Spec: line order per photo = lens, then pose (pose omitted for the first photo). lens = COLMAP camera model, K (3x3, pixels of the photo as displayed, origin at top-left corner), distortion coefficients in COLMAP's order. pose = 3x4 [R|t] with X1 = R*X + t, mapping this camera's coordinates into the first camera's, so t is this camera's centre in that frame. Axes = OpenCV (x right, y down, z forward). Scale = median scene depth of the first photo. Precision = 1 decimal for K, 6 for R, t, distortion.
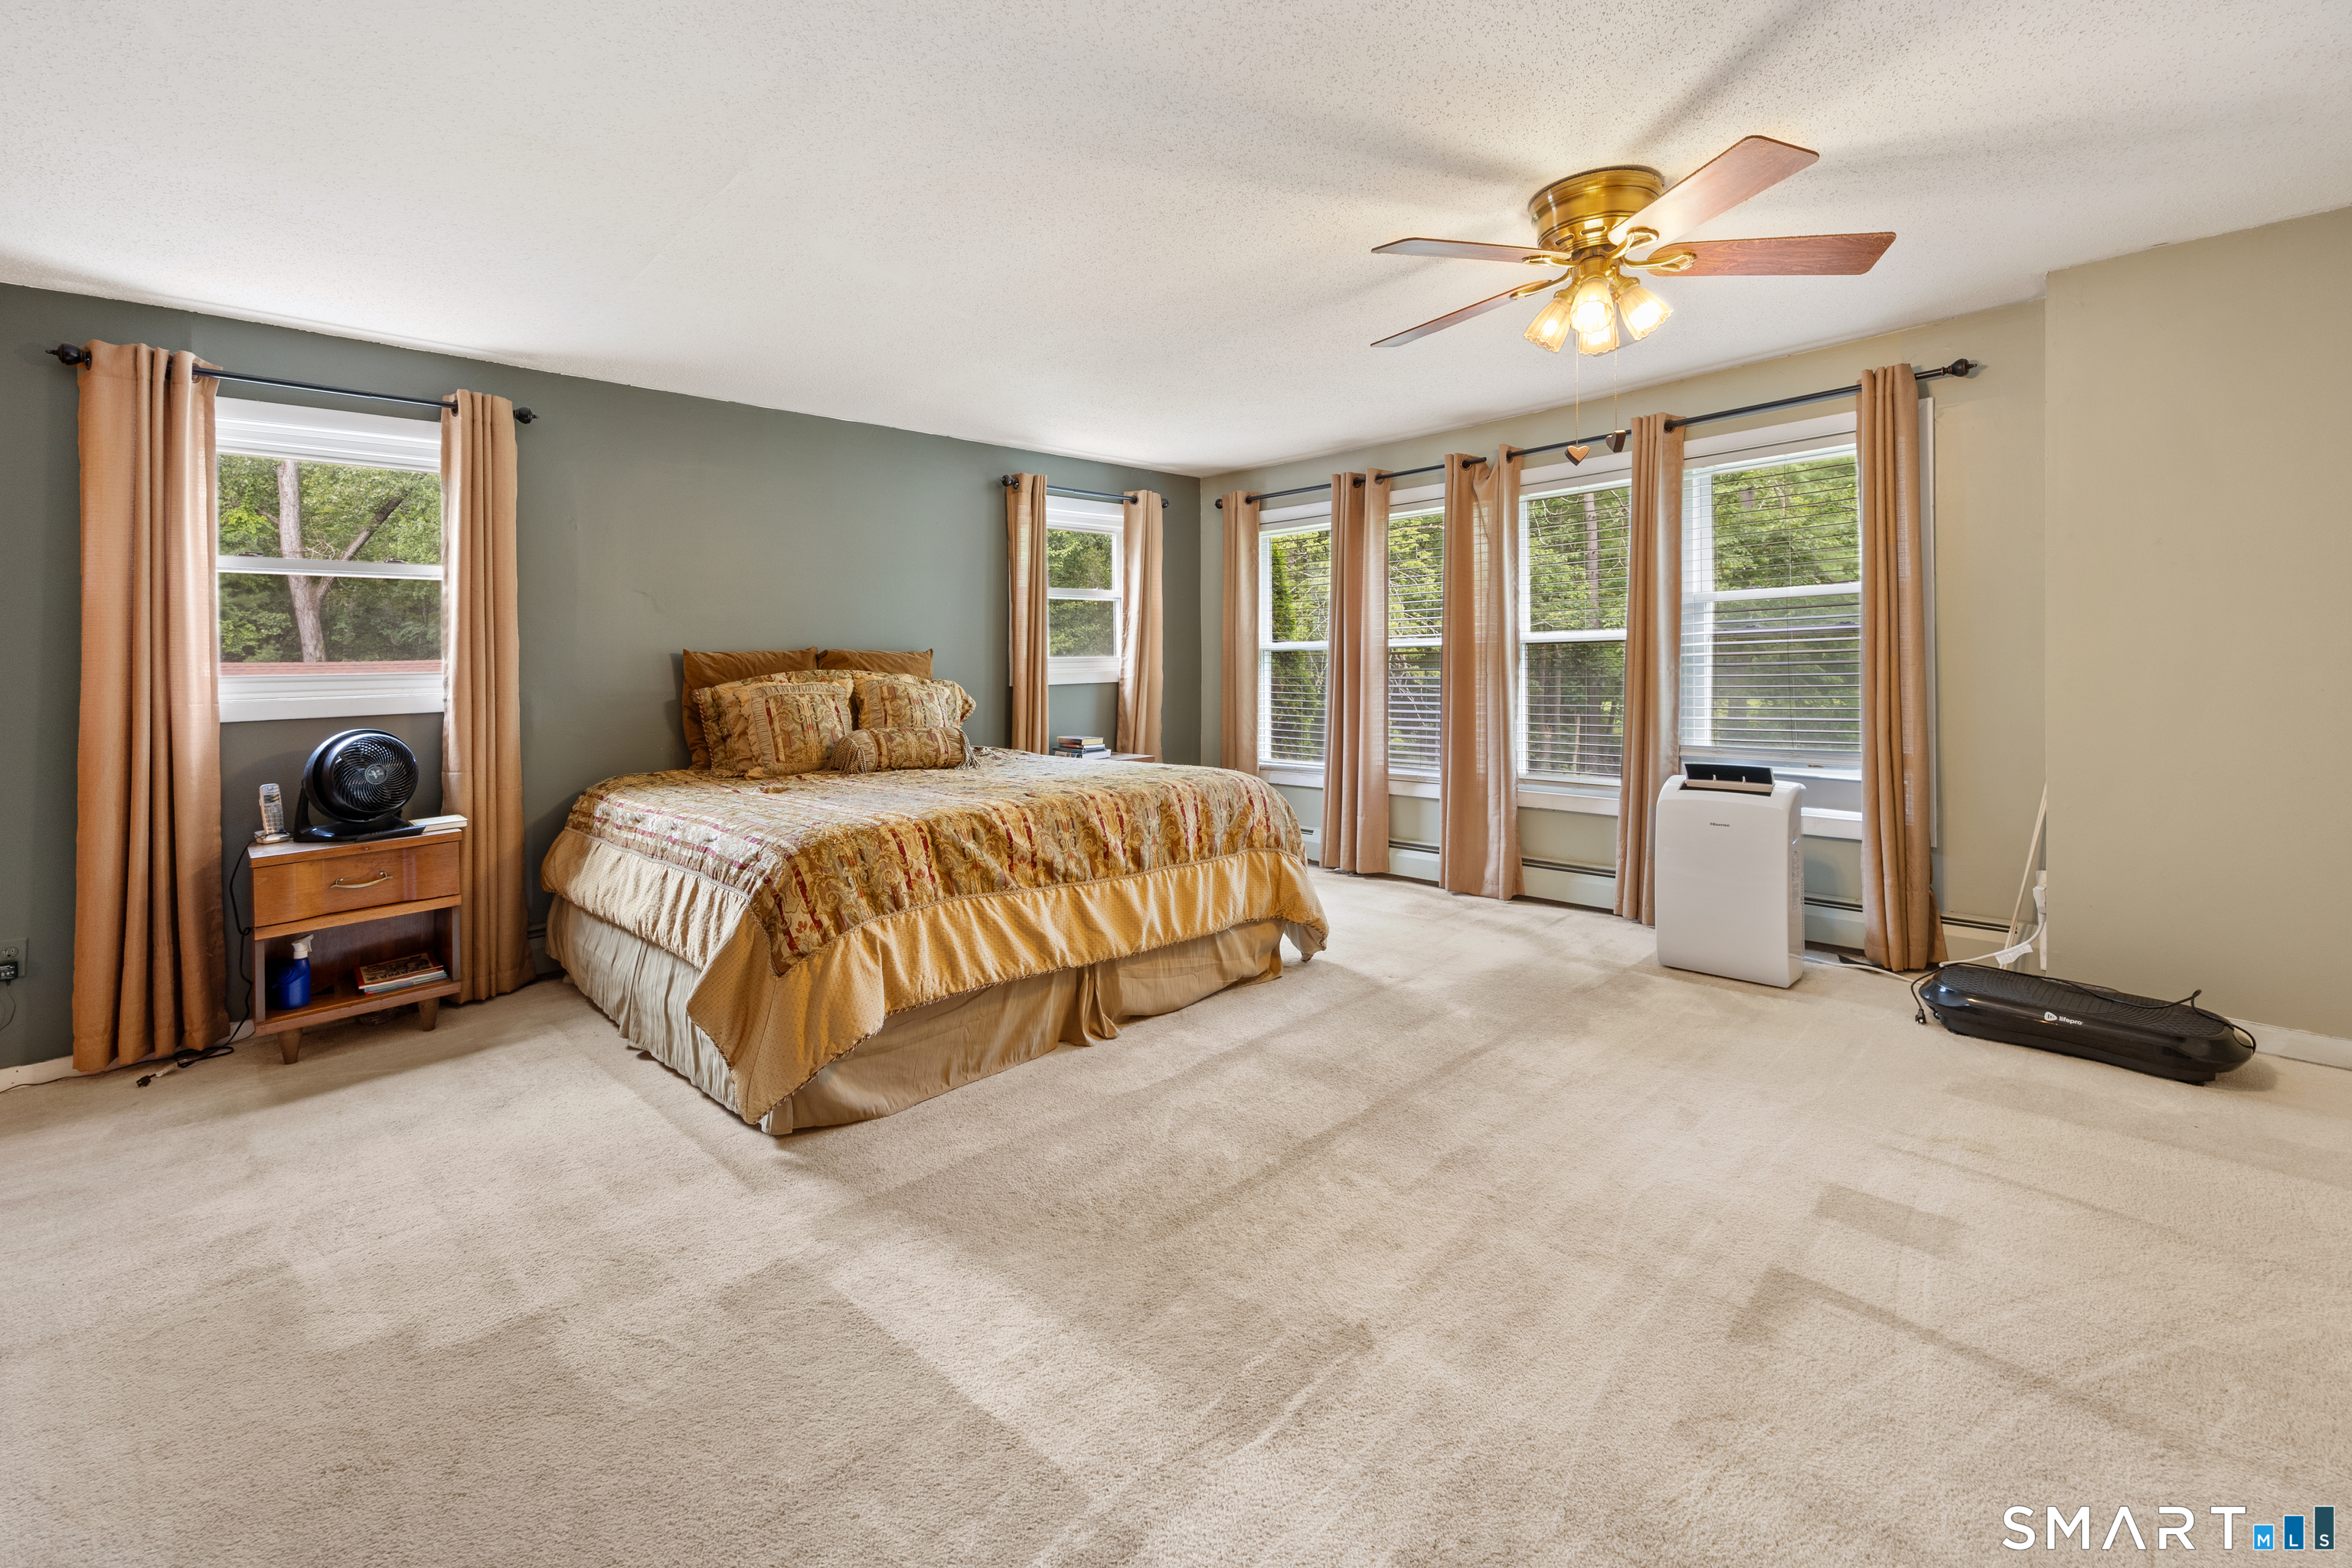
lens RADIAL K [[962.6, 0, 1224.8], [0, 962.6, 680.1], [0, 0, 1]] dist [0.011790, -0.001784]
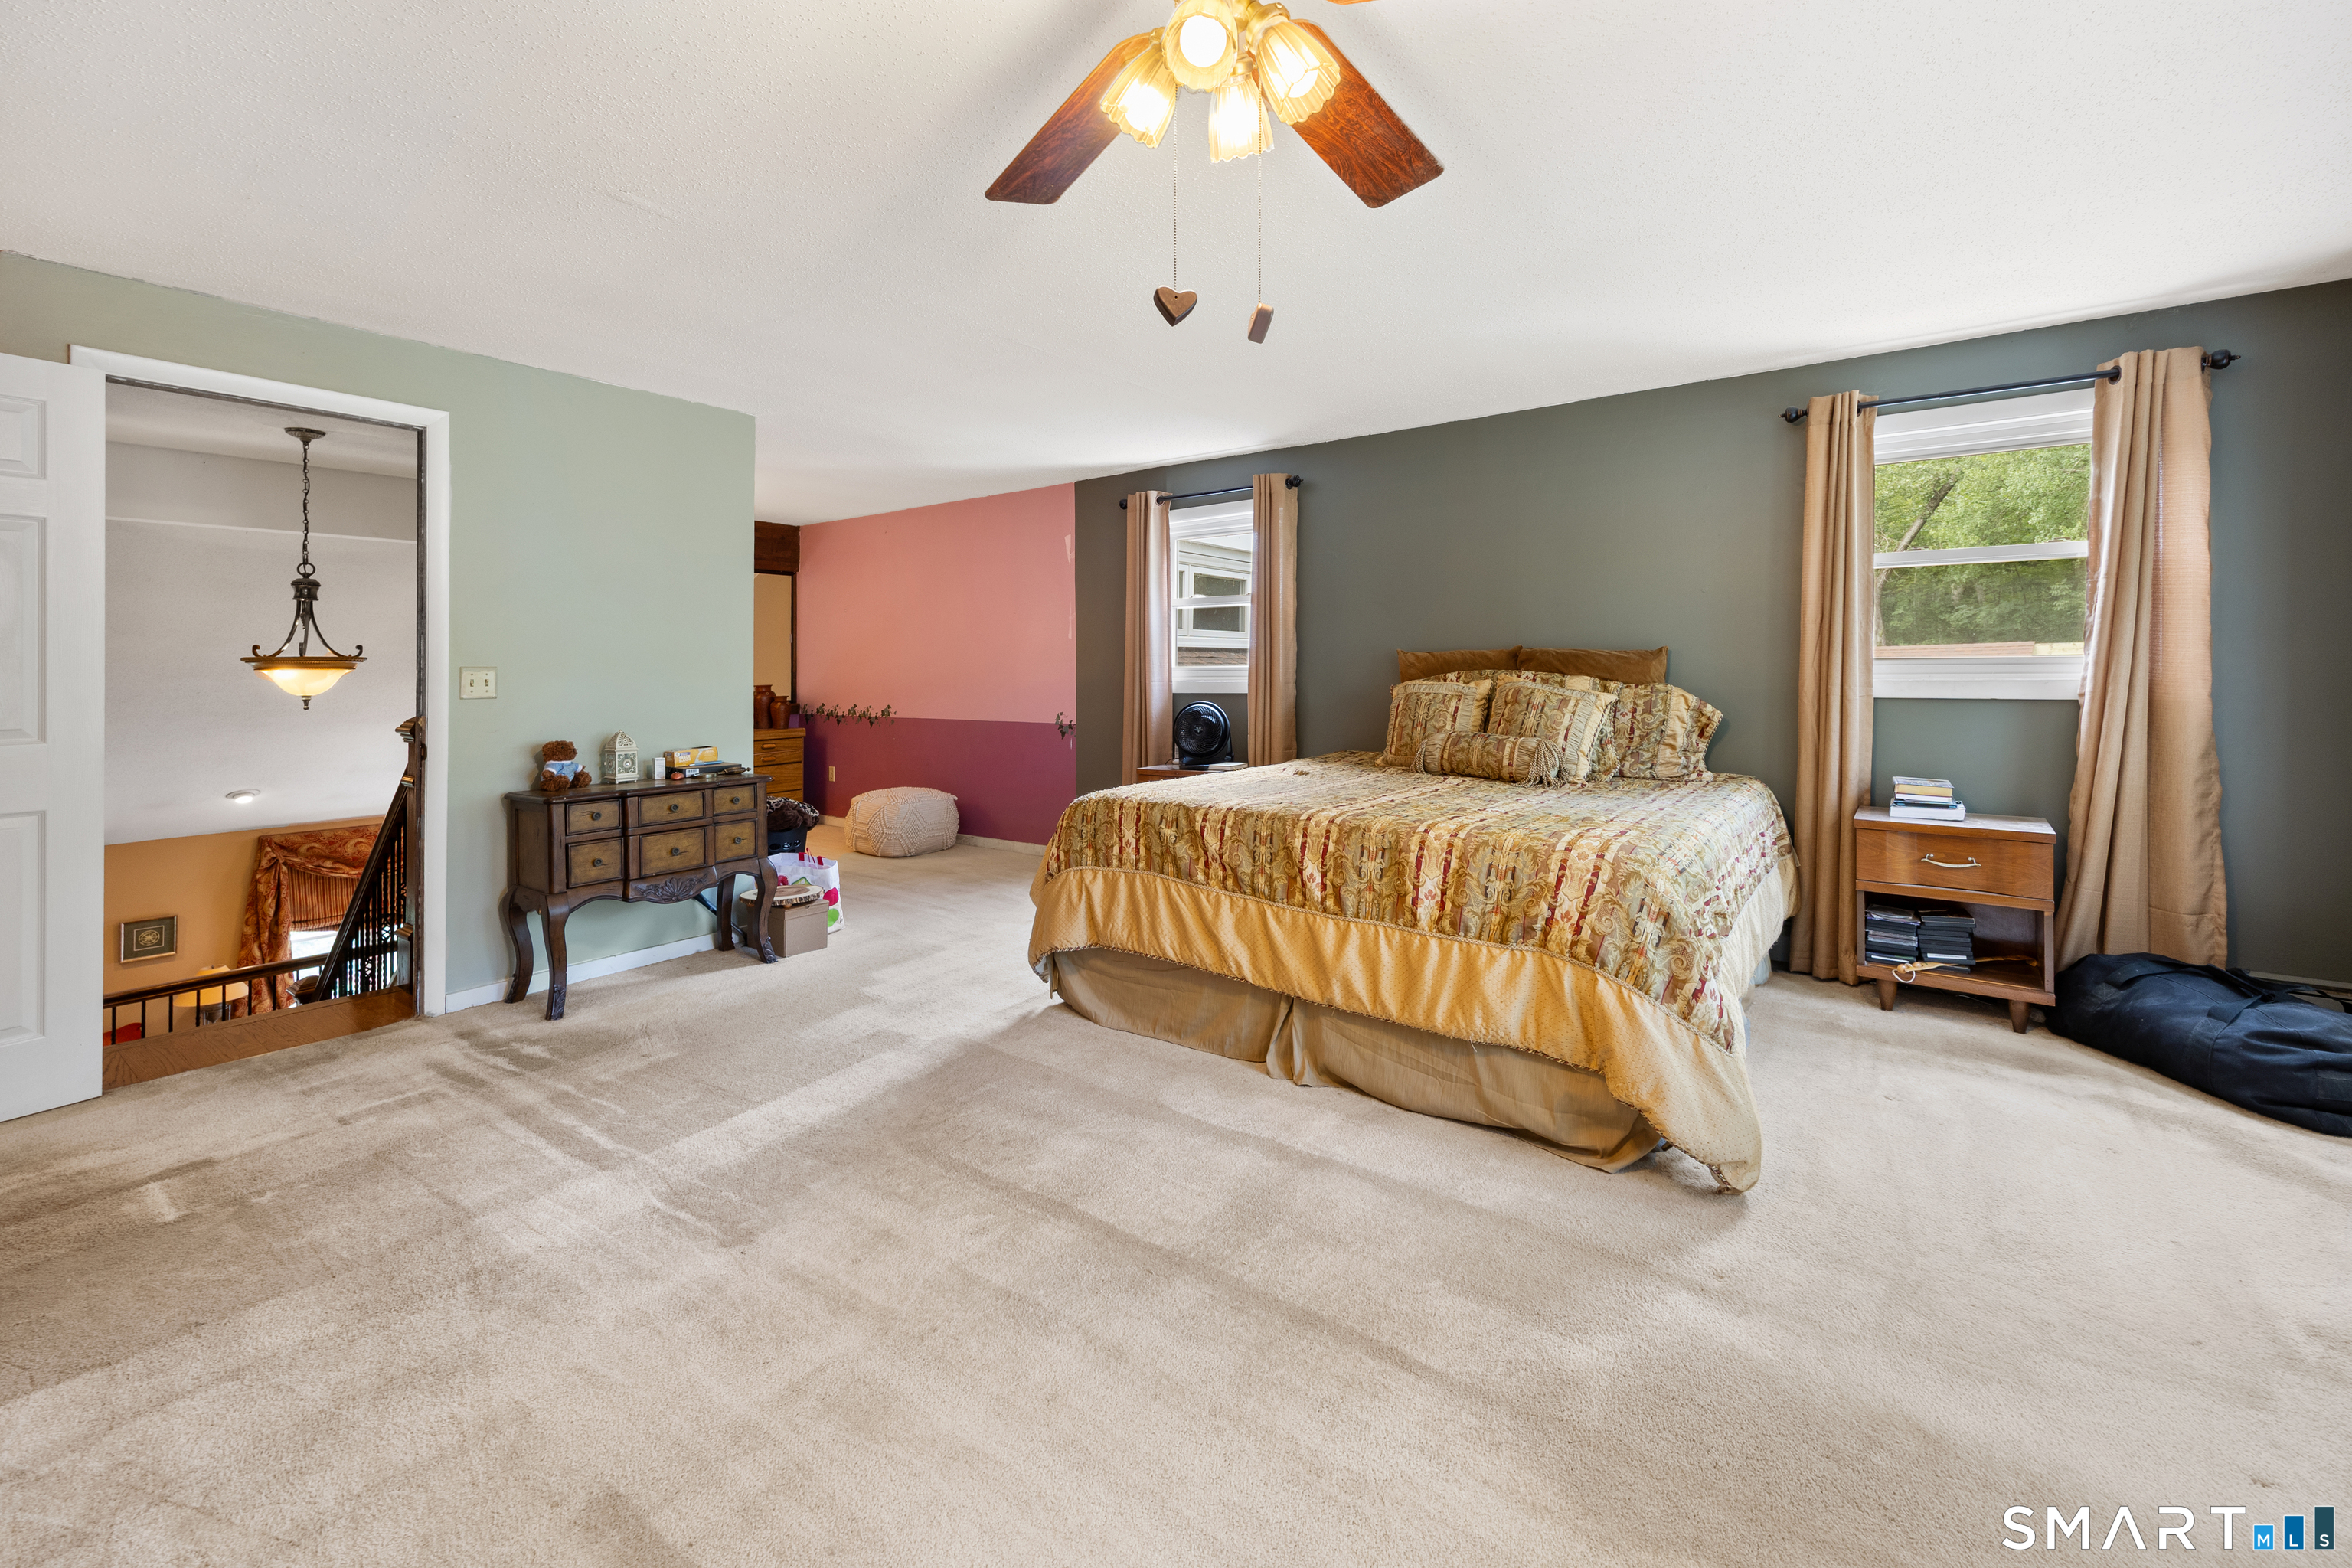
lens RADIAL K [[962.6, 0, 1119.5], [0, 962.6, 666.8], [0, 0, 1]] dist [0.011790, -0.001784]
pose [[0.148563, 0.019056, -0.988719, 0.782601], [-0.016698, 0.999720, 0.016759, -0.036391], [0.988762, 0.014020, 0.148840, 0.721745]]
